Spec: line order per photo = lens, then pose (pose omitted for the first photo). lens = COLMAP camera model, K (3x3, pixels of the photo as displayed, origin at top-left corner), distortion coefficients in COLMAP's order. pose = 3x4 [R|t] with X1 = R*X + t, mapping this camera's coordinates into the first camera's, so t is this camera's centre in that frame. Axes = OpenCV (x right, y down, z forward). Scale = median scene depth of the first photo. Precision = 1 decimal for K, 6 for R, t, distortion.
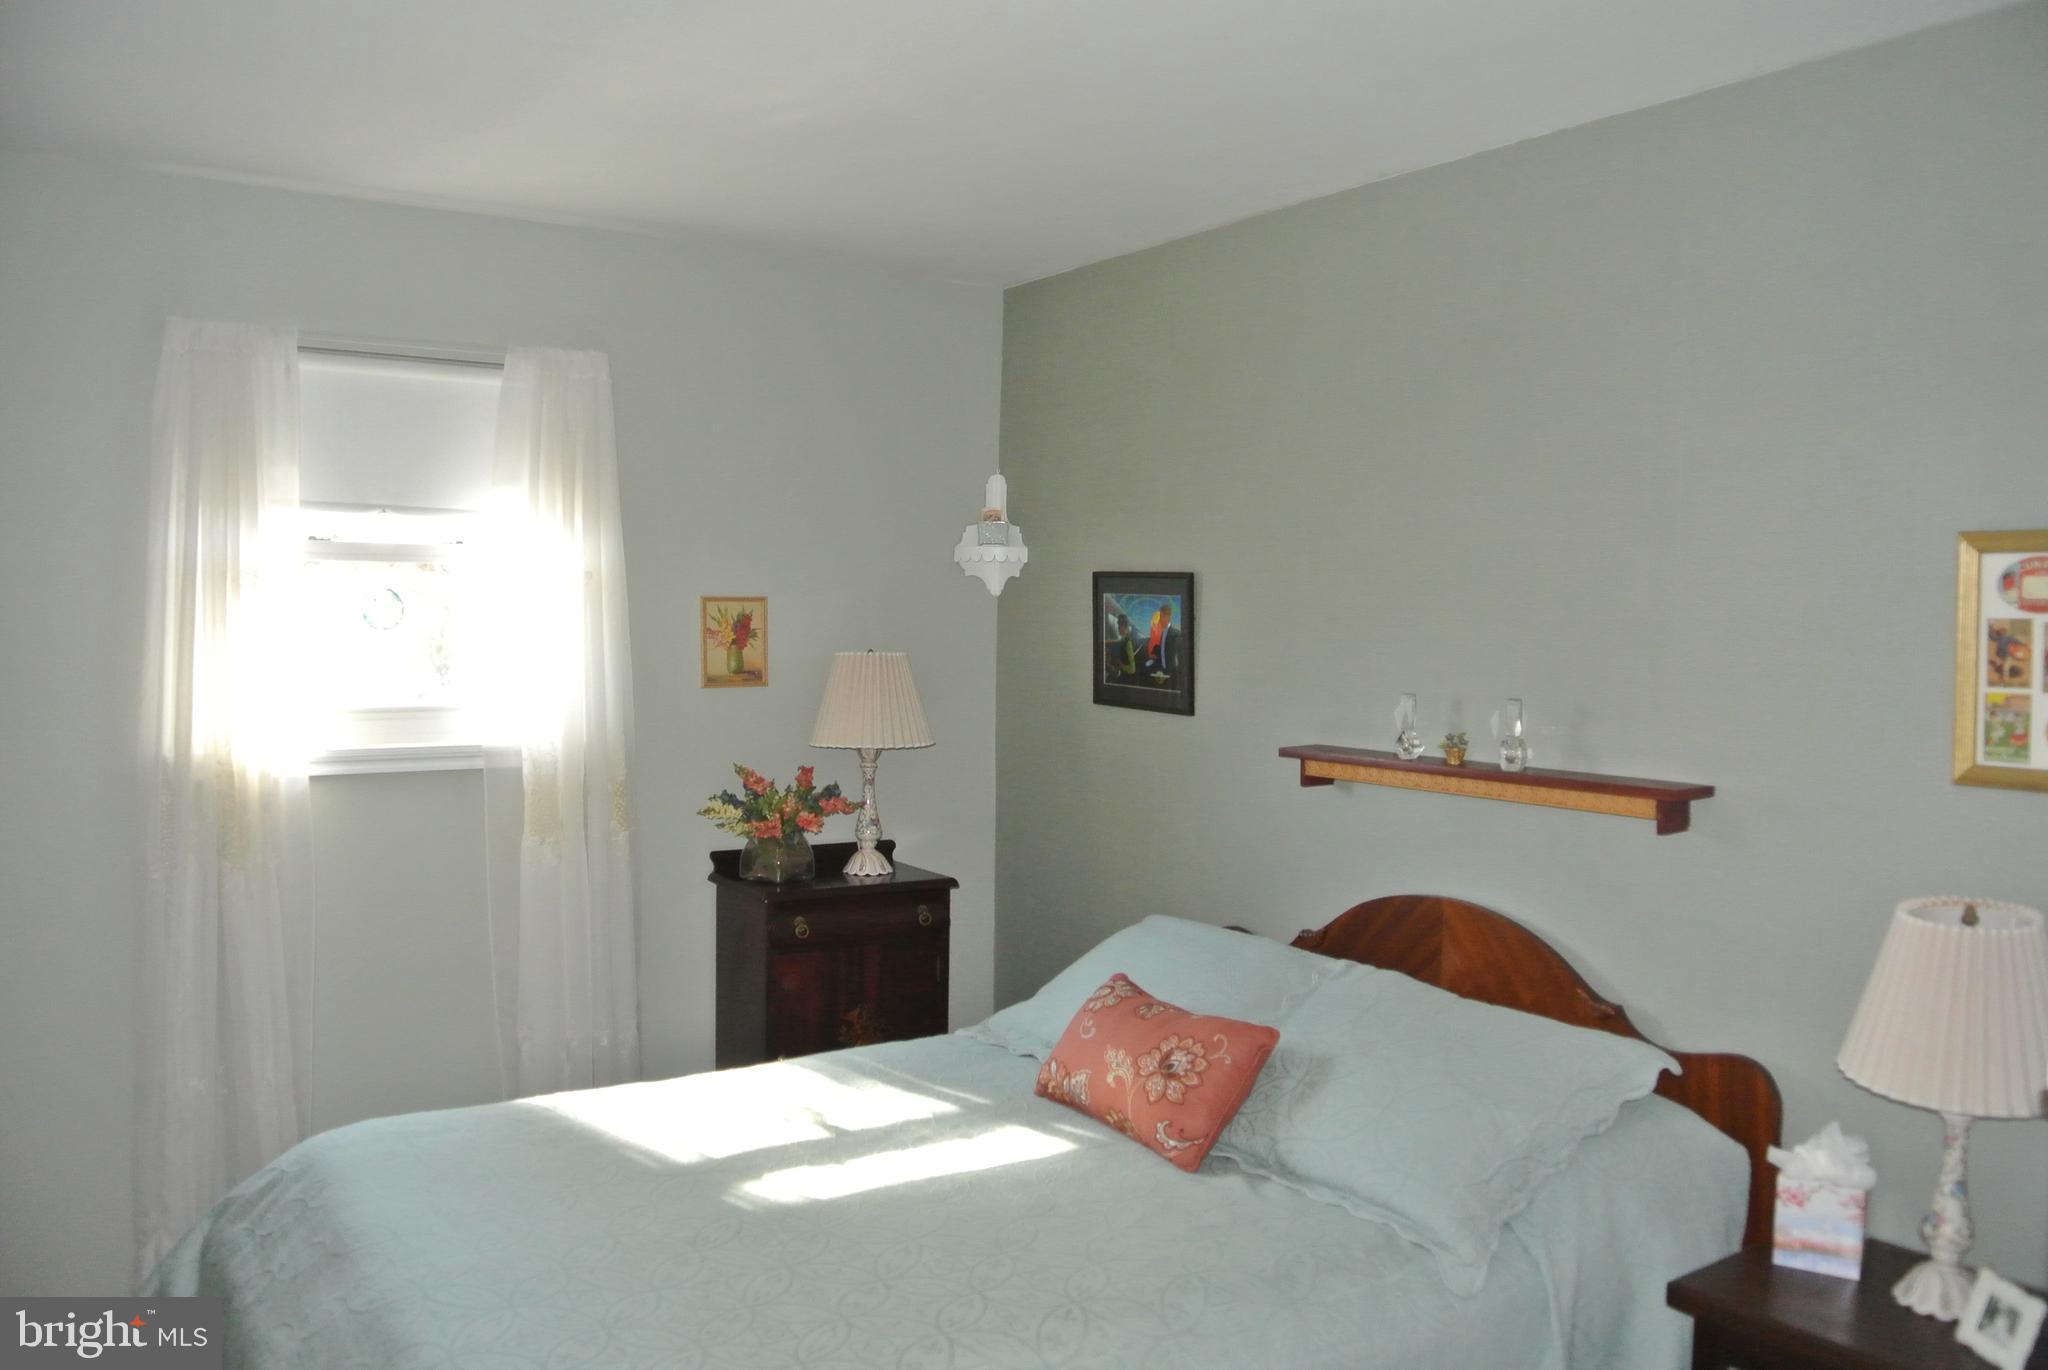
lens RADIAL K [[1588.2, 0, 1036.9], [0, 1588.2, 684.2], [0, 0, 1]] dist [-0.085987, 0.038613]
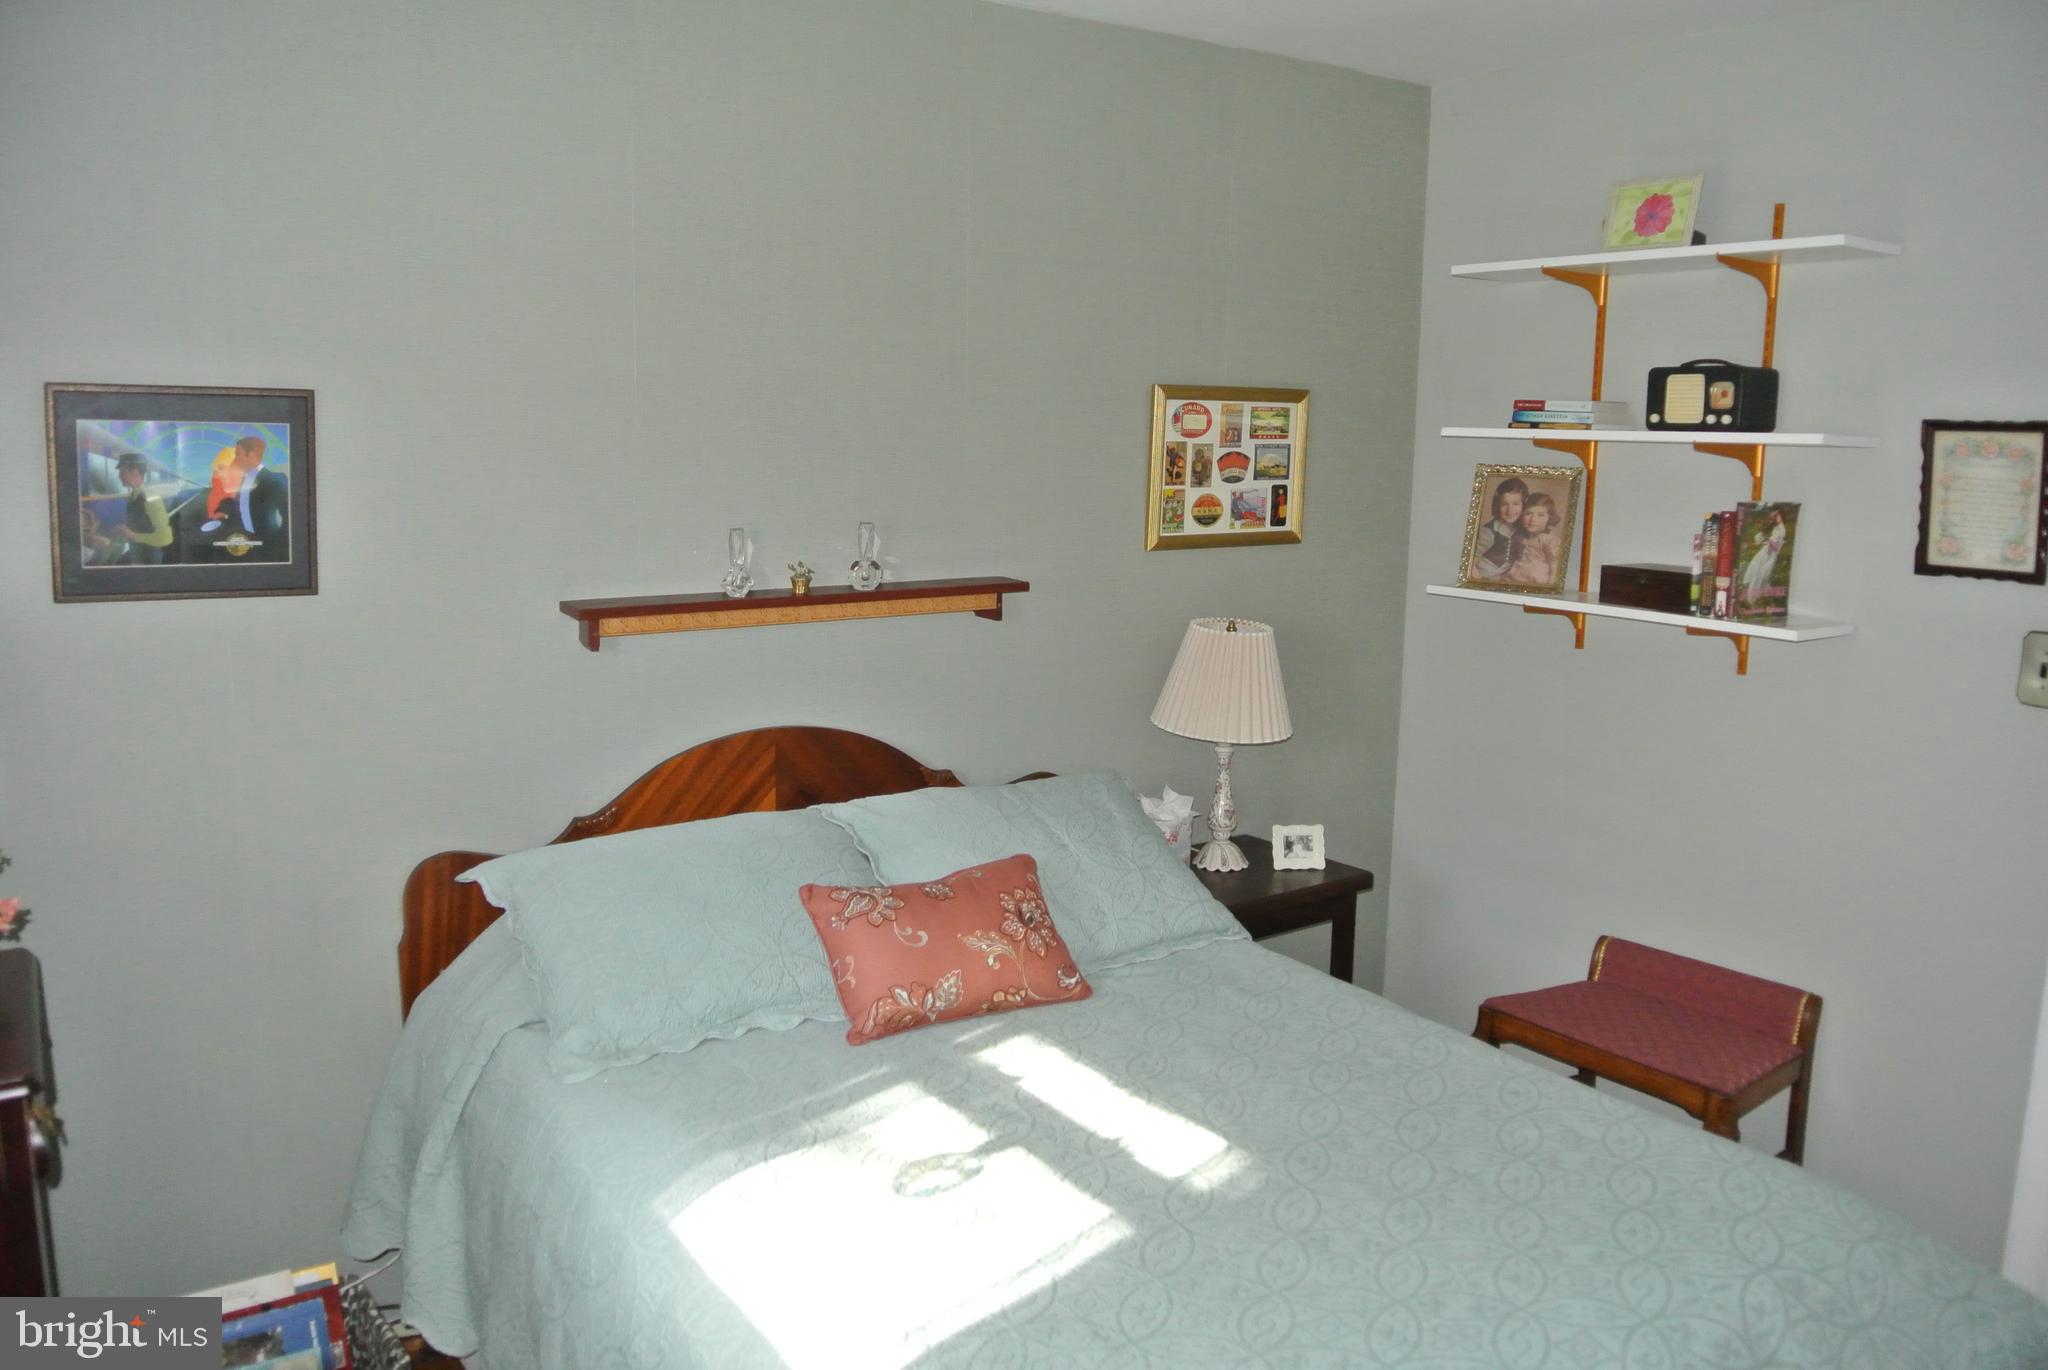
lens RADIAL K [[1588.2, 0, 1036.0], [0, 1588.2, 678.8], [0, 0, 1]] dist [-0.085987, 0.038613]
pose [[-0.002489, -0.179766, 0.983706, -0.767261], [0.029689, 0.983262, 0.179760, -0.075777], [-0.999556, 0.029652, 0.002890, 0.873078]]
